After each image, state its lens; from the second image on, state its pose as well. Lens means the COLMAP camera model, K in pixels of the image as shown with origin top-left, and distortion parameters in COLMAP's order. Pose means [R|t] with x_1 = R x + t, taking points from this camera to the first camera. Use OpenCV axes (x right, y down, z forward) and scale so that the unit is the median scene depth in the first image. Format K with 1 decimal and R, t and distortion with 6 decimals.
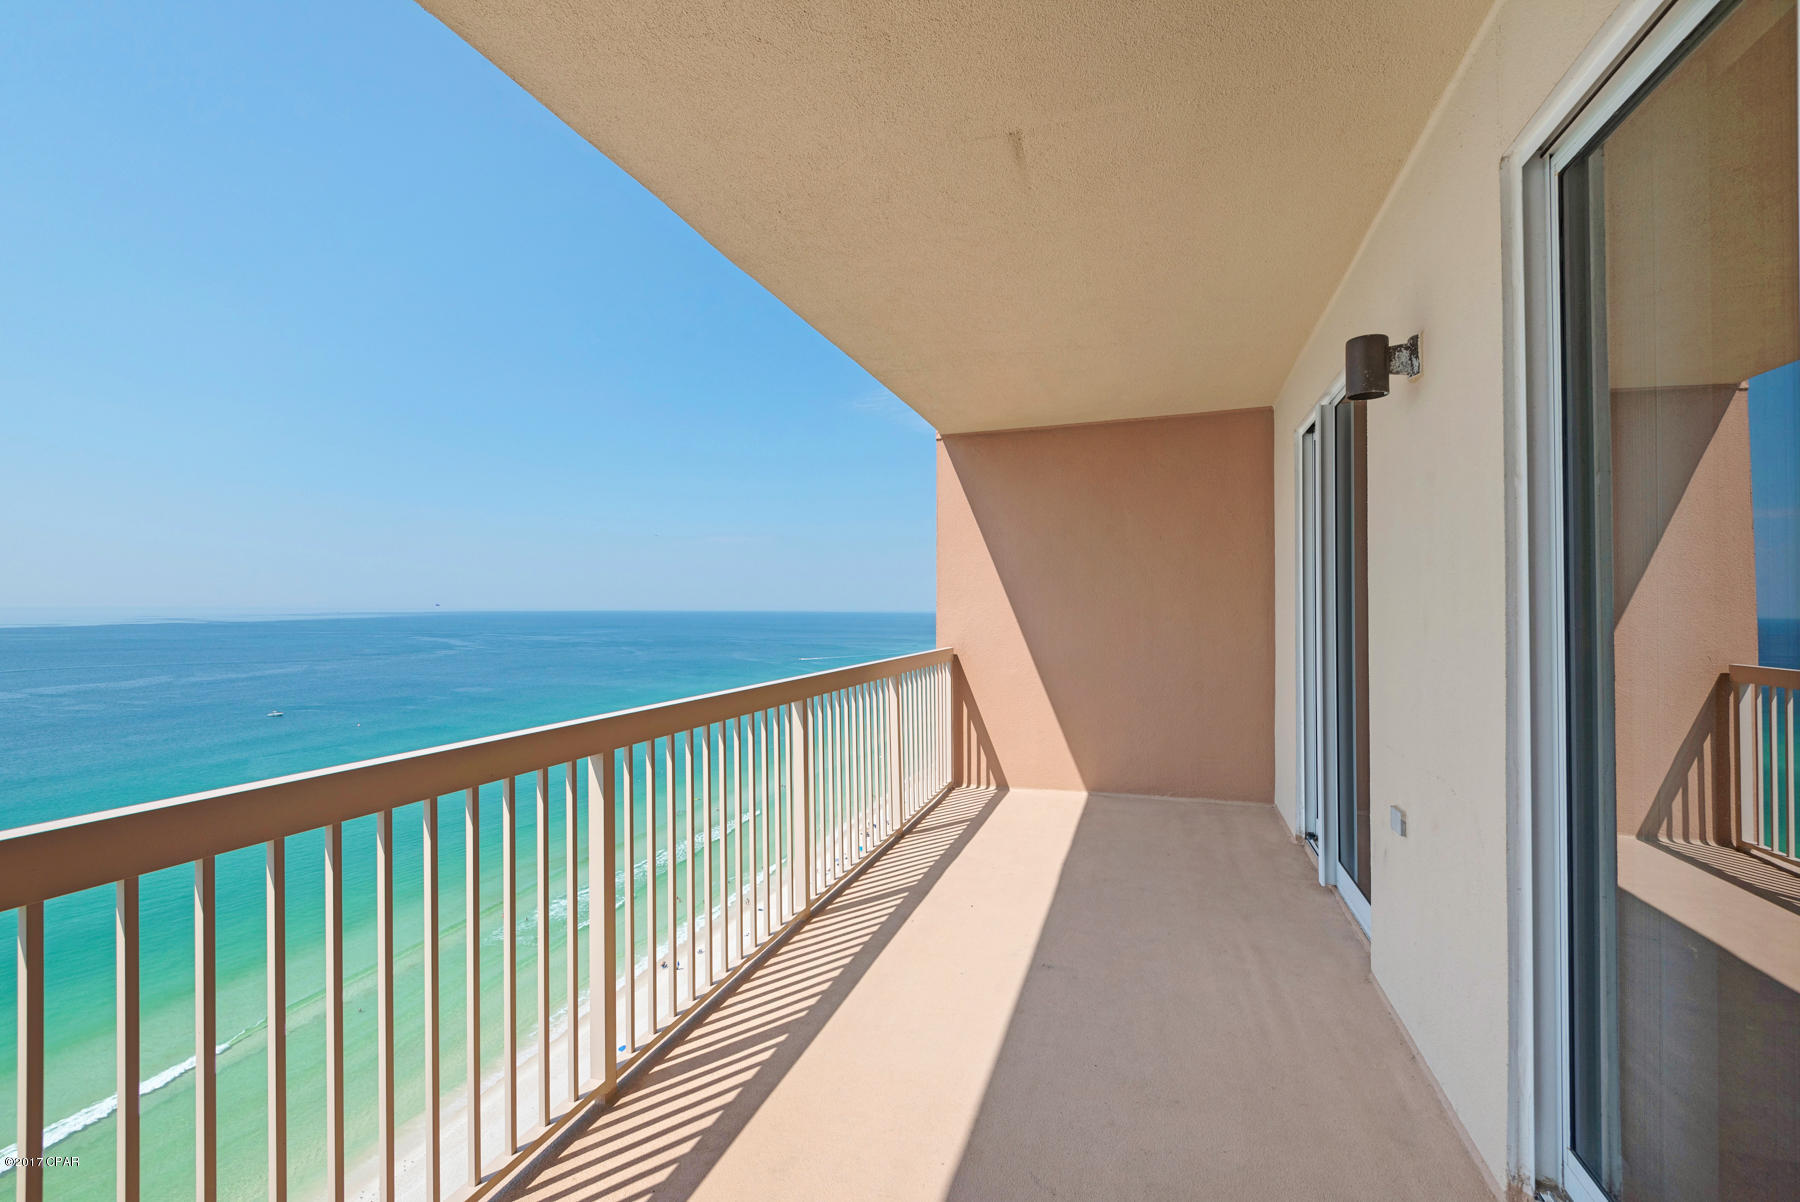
lens RADIAL K [[816.7, 0, 884.3], [0, 816.7, 638.7], [0, 0, 1]] dist [-0.000347, -0.000622]
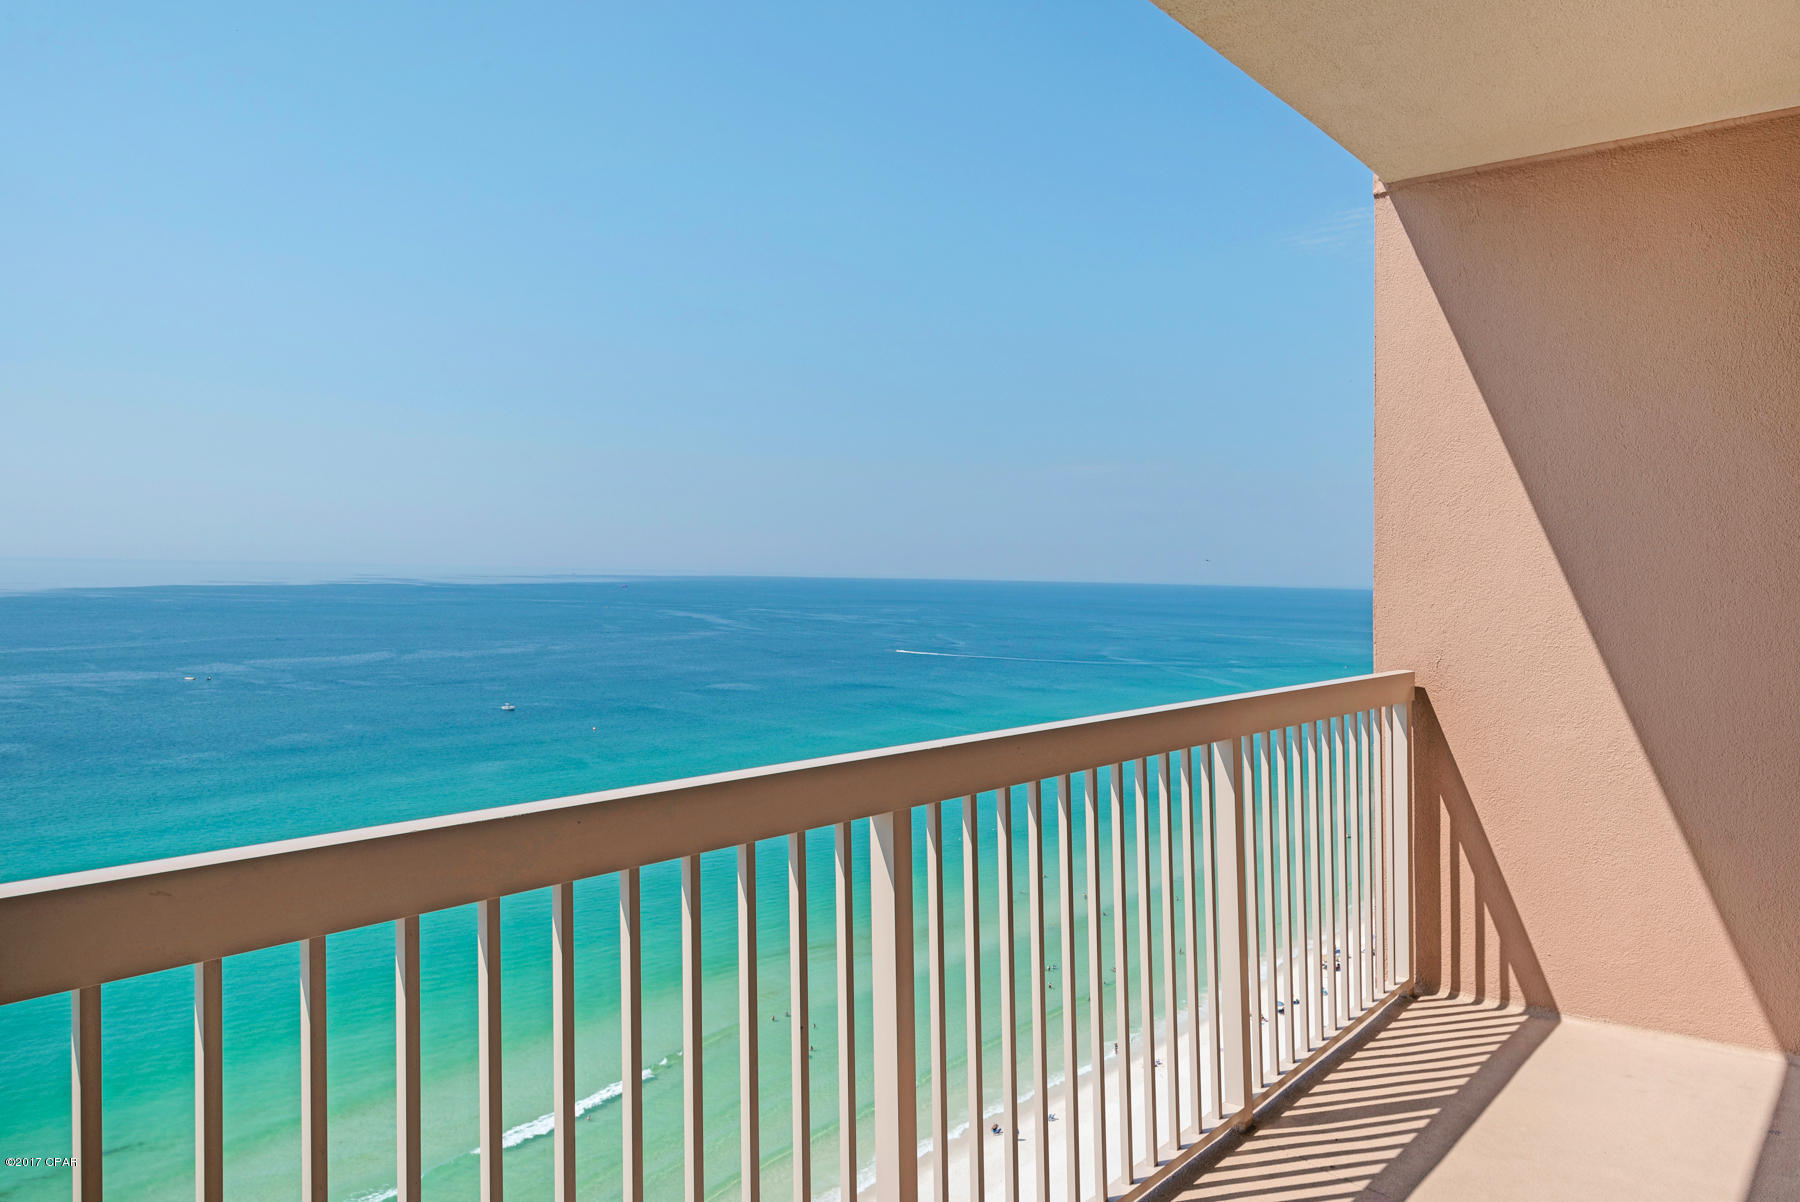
lens RADIAL K [[1346.5, 0, 900.0], [0, 1346.5, 601.0], [0, 0, 1]] dist [0.058658, -0.003538]
pose [[0.935152, 0.009694, -0.354114, 0.082587], [-0.016278, 0.999746, -0.015619, -0.010948], [0.353872, 0.020370, 0.935072, 0.221258]]
